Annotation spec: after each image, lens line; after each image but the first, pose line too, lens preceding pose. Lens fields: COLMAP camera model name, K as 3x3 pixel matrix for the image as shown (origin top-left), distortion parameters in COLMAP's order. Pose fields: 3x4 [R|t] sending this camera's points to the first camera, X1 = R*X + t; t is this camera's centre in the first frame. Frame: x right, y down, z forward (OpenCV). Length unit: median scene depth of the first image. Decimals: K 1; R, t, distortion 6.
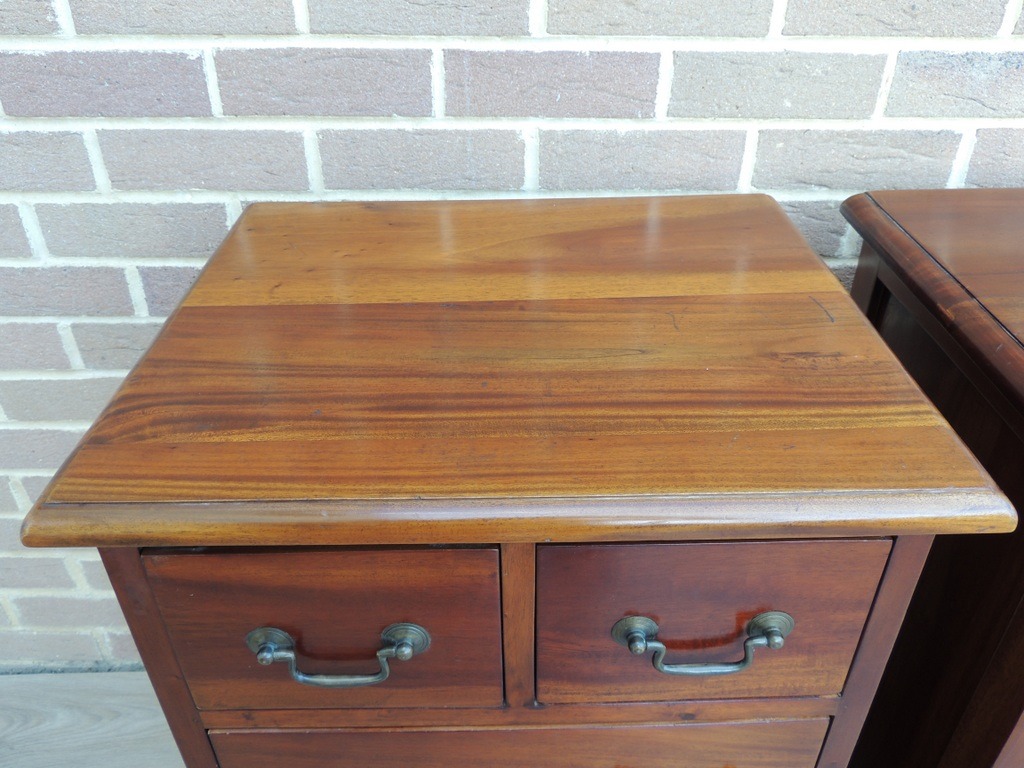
lens RADIAL K [[809.9, 0, 511.7], [0, 809.9, 379.6], [0, 0, 1]] dist [-0.018526, 0.000505]
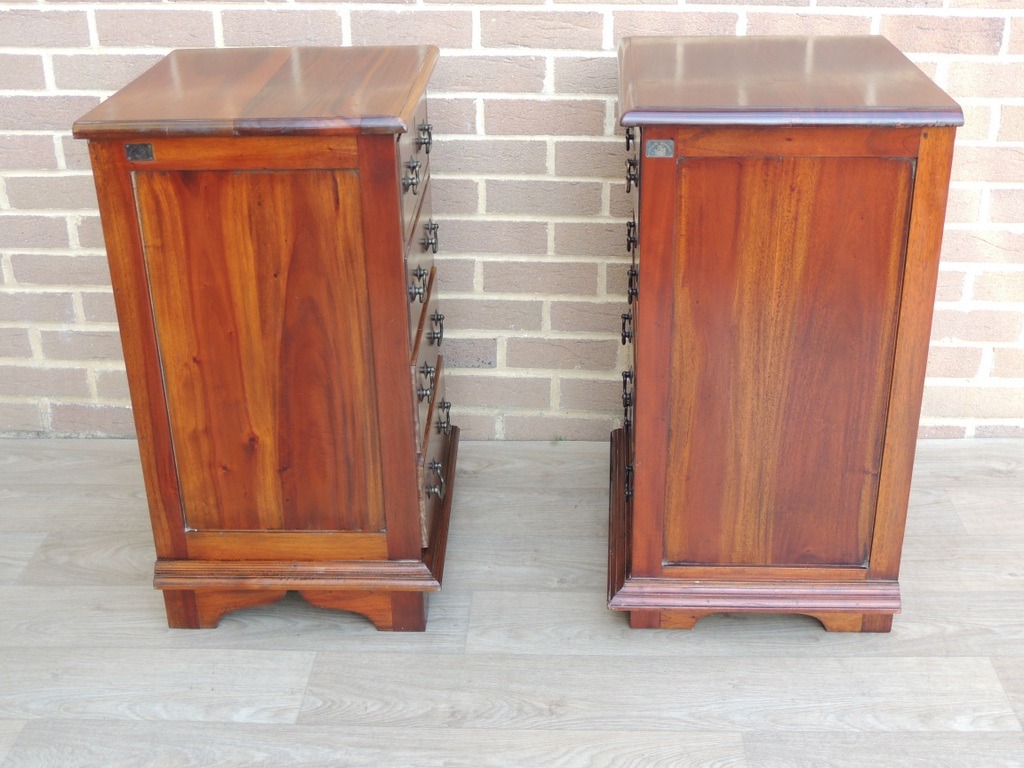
lens RADIAL K [[1290.8, 0, 515.3], [0, 1290.8, 389.0], [0, 0, 1]] dist [-0.057047, 0.000000]
pose [[0.997944, 0.024726, -0.059128, 0.582191], [-0.032904, 0.989377, -0.141602, 0.880207], [0.054999, 0.143256, 0.988156, -1.585930]]
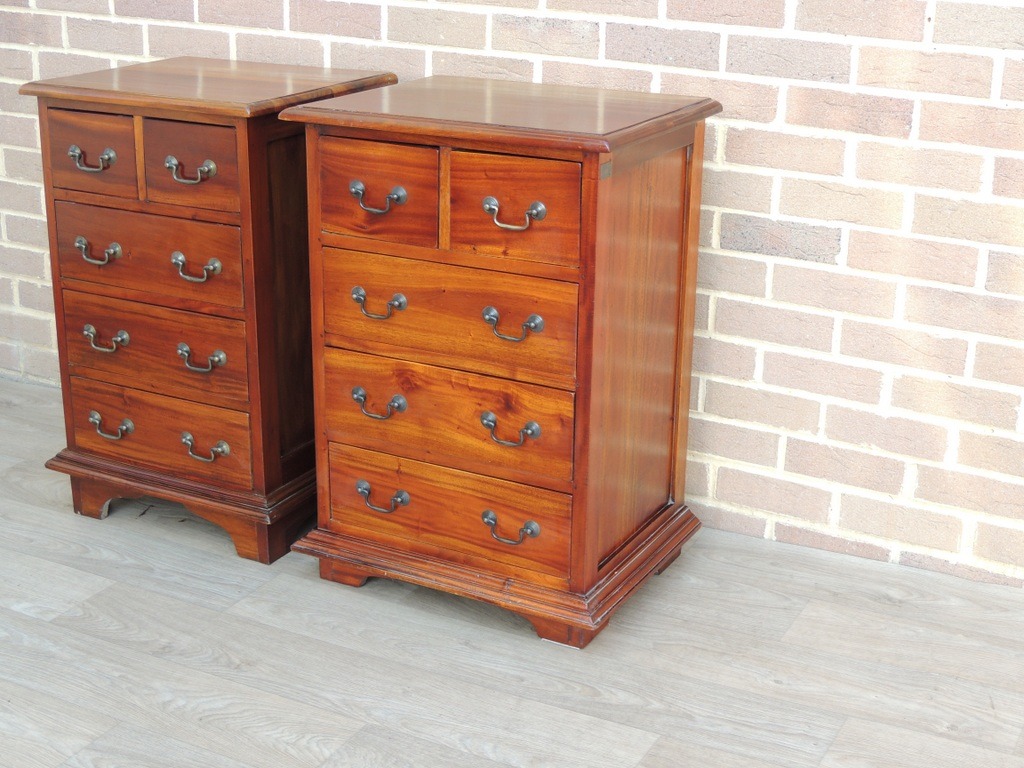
lens RADIAL K [[1555.2, 0, 505.2], [0, 1555.2, 386.2], [0, 0, 1]] dist [-0.088840, 0.000000]
pose [[0.871361, 0.182041, -0.455622, 2.244813], [-0.286128, 0.942904, -0.170478, 0.971964], [0.398574, 0.278913, 0.873697, -1.805249]]
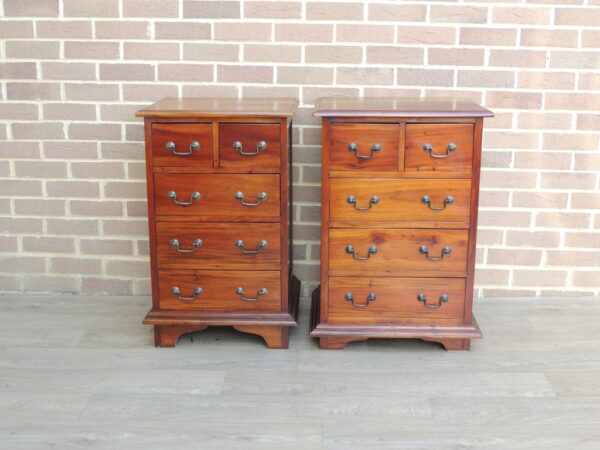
lens RADIAL K [[825.3, 0, 302.0], [0, 825.3, 224.3], [0, 0, 1]] dist [-0.079491, 0.000000]
pose [[0.998779, 0.026101, -0.041944, 0.497682], [-0.038235, 0.946053, -0.321749, 1.536797], [0.031283, 0.322960, 0.945895, -2.416723]]
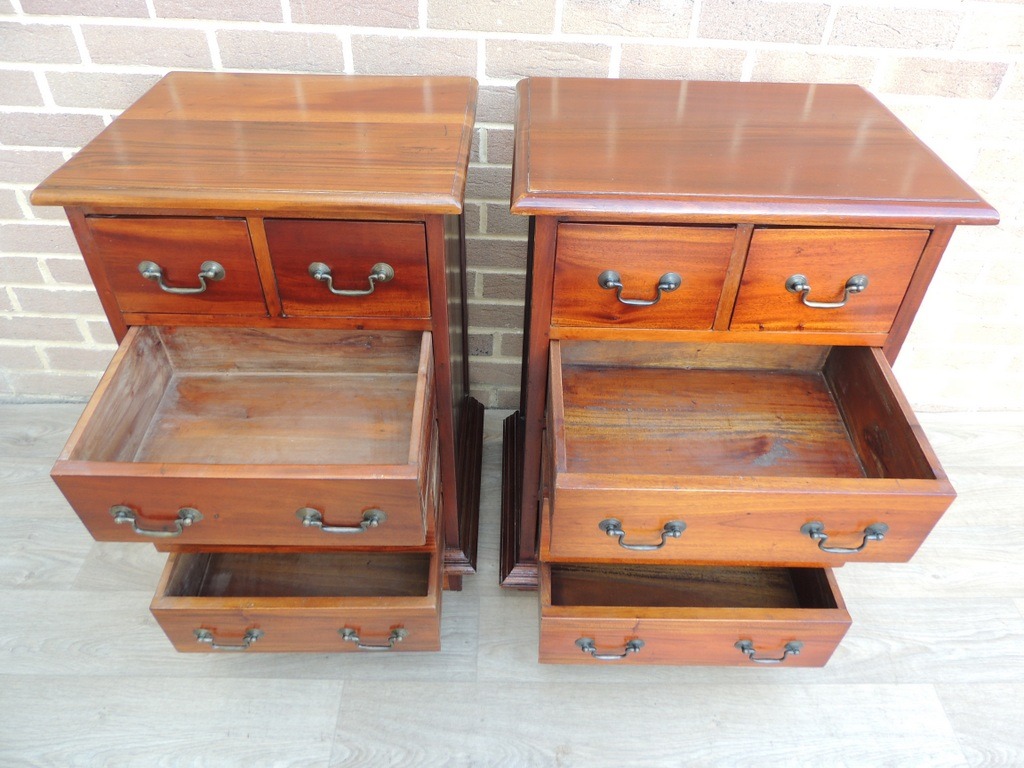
lens RADIAL K [[735.5, 0, 512.4], [0, 735.5, 387.6], [0, 0, 1]] dist [-0.020370, 0.002882]
pose [[0.999234, 0.038743, 0.005552, 0.397412], [-0.039133, 0.991377, 0.125059, 0.210925], [-0.000659, -0.125181, 0.992134, -0.580772]]
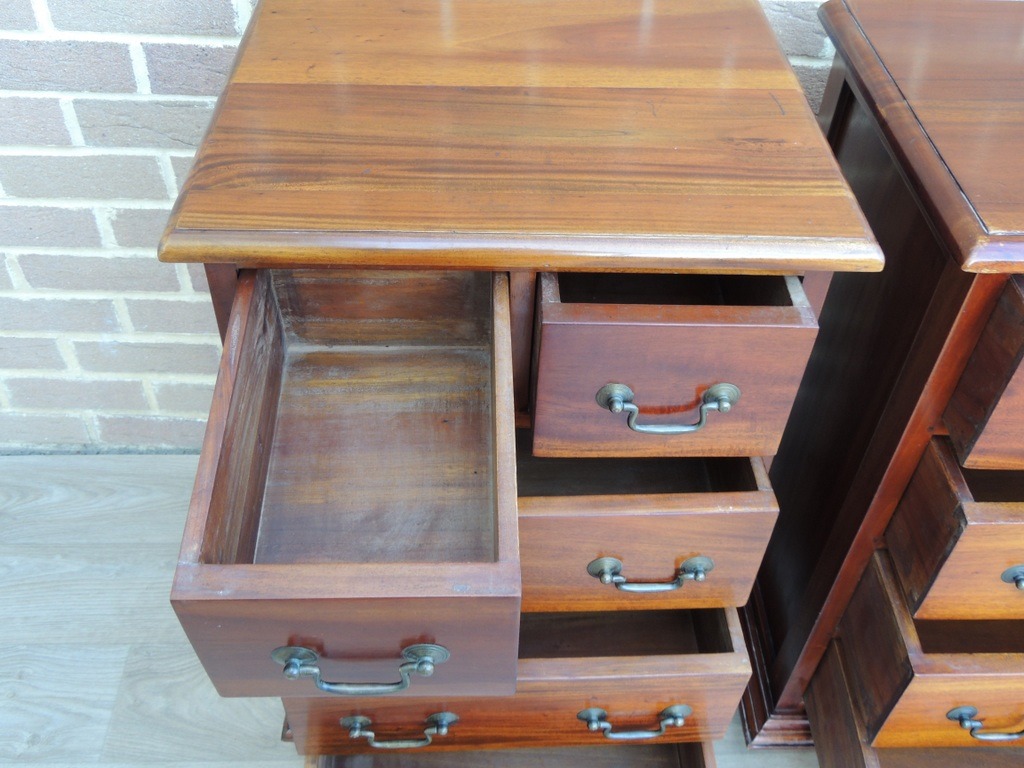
lens RADIAL K [[979.7, 0, 511.2], [0, 979.7, 390.4], [0, 0, 1]] dist [-0.033140, 0.000000]
pose [[0.999045, 0.024469, 0.036195, -0.036165], [-0.031036, 0.980555, 0.193774, 0.043480], [-0.030750, -0.194712, 0.980378, -0.343715]]
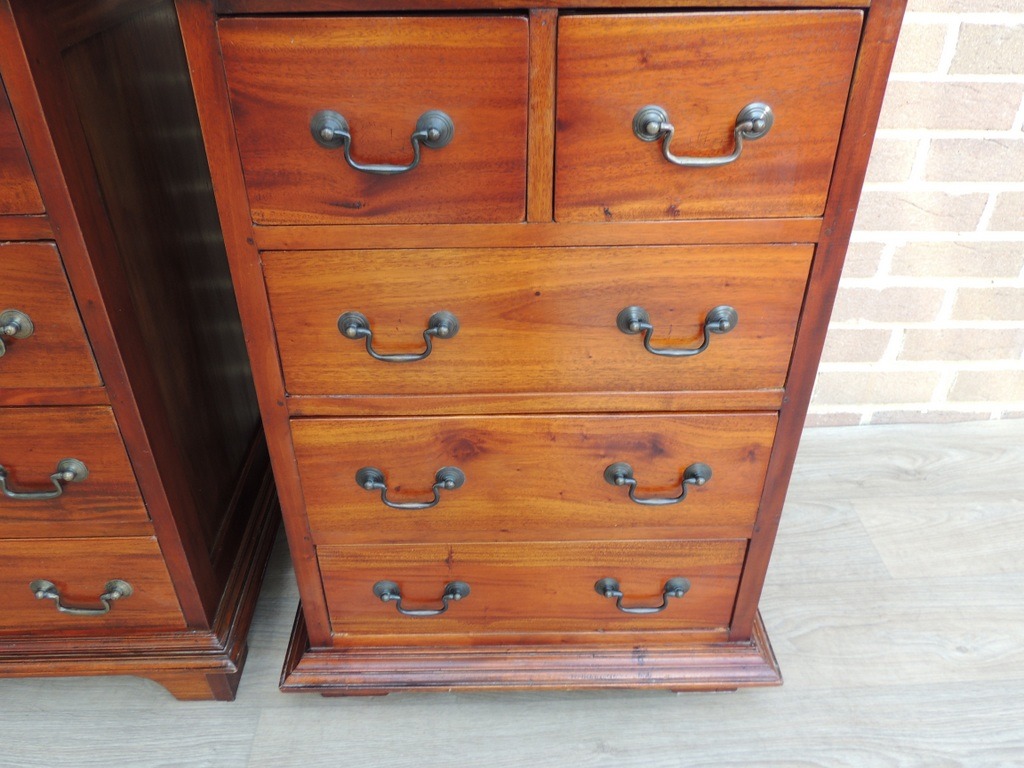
lens RADIAL K [[809.9, 0, 511.7], [0, 809.9, 382.4], [0, 0, 1]] dist [-0.018526, 0.000505]
pose [[0.999876, 0.003015, 0.015437, 0.710141], [-0.003168, 0.999946, 0.009886, 0.409073], [-0.015406, -0.009934, 0.999832, -0.152948]]
